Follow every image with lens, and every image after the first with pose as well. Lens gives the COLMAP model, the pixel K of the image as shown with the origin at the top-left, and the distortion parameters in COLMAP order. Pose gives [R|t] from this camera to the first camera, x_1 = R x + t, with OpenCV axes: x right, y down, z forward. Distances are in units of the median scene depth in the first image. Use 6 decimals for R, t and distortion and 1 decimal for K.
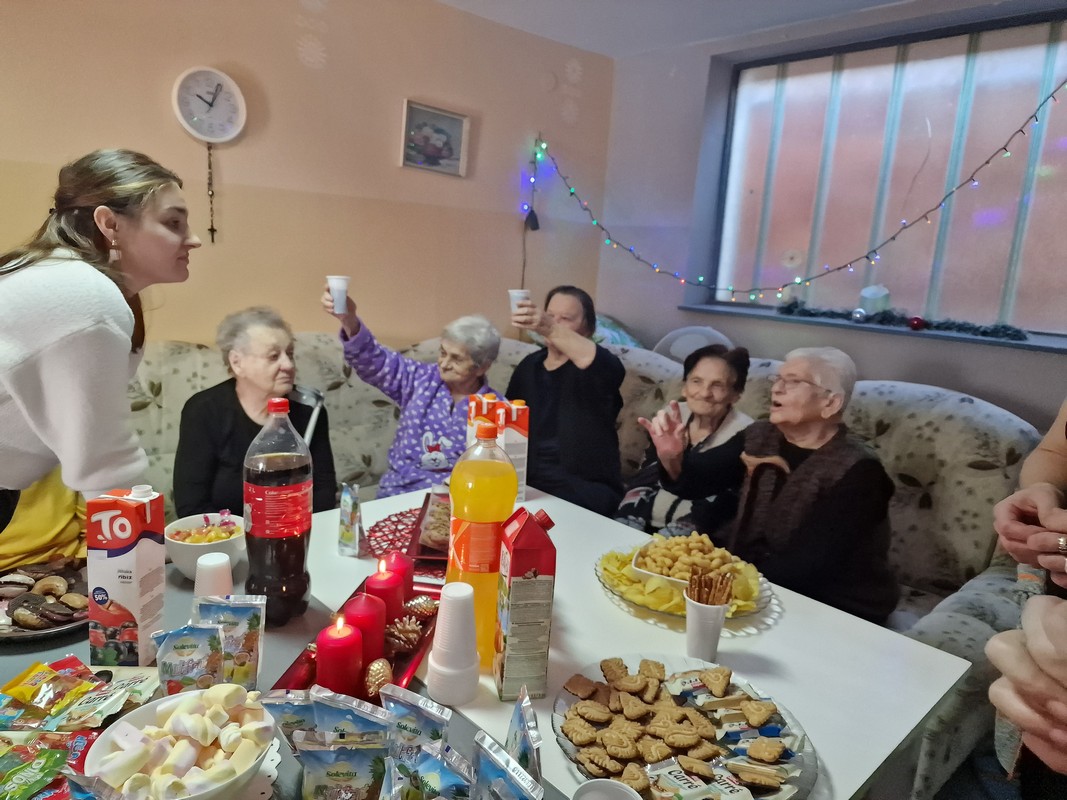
lens RADIAL K [[720.9, 0, 524.3], [0, 720.9, 395.3], [0, 0, 1]] dist [0.056804, -0.049947]
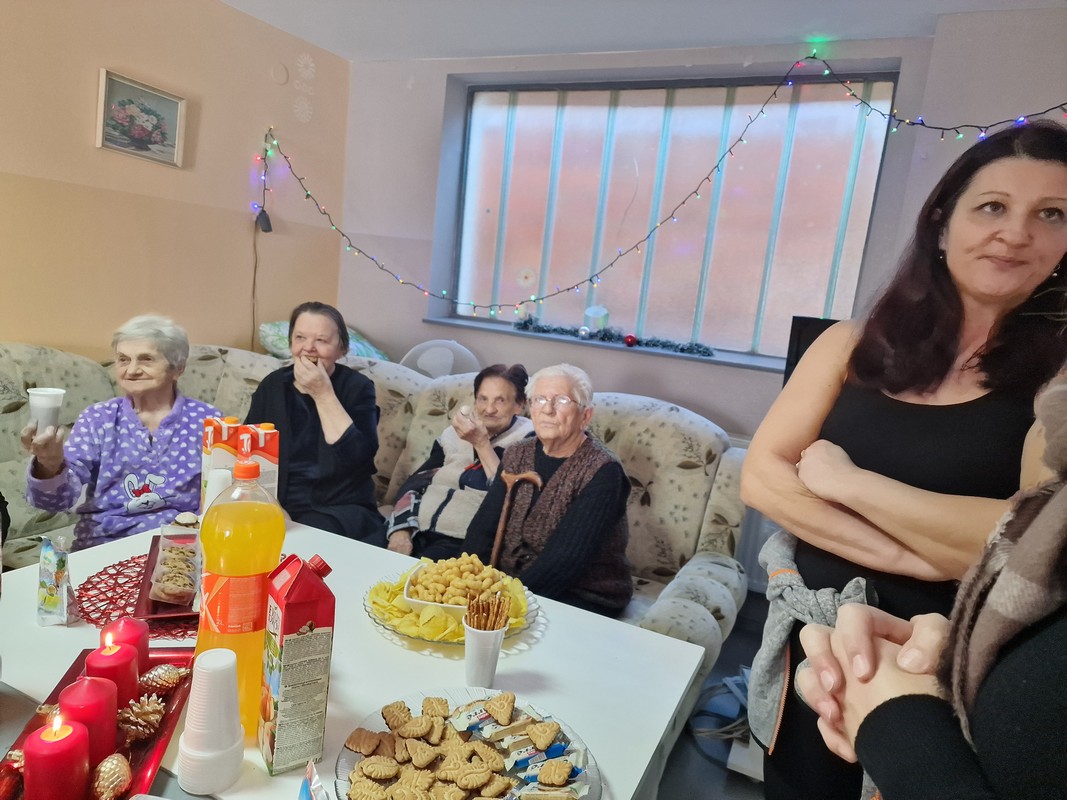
lens RADIAL K [[715.0, 0, 527.9], [0, 715.0, 403.6], [0, 0, 1]] dist [0.073143, -0.061277]
pose [[0.931780, -0.020077, 0.362467, -0.042548], [0.018994, 0.999798, 0.006550, -0.025941], [-0.362525, 0.000782, 0.931974, 0.047328]]
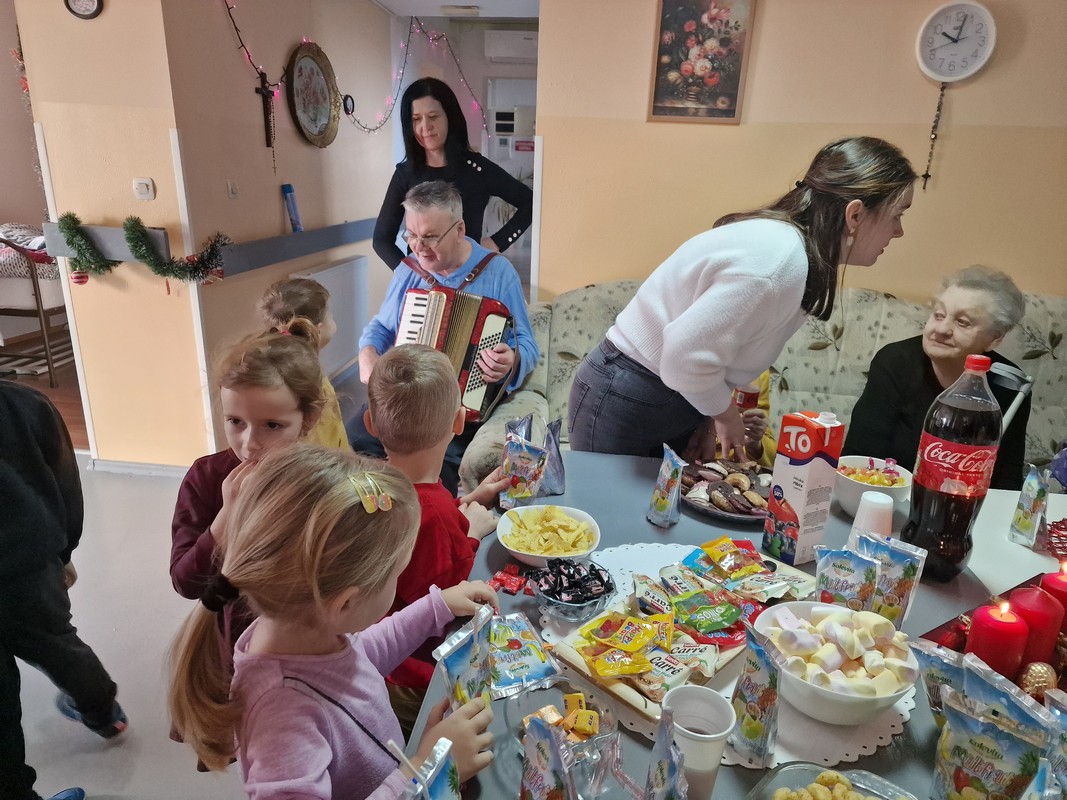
lens RADIAL K [[716.3, 0, 533.2], [0, 716.3, 395.6], [0, 0, 1]] dist [0.065179, -0.055531]
pose [[0.653085, 0.194843, -0.731790, -0.012795], [-0.141827, 0.980705, 0.134544, 0.005393], [0.743885, 0.015919, 0.668118, -0.062395]]
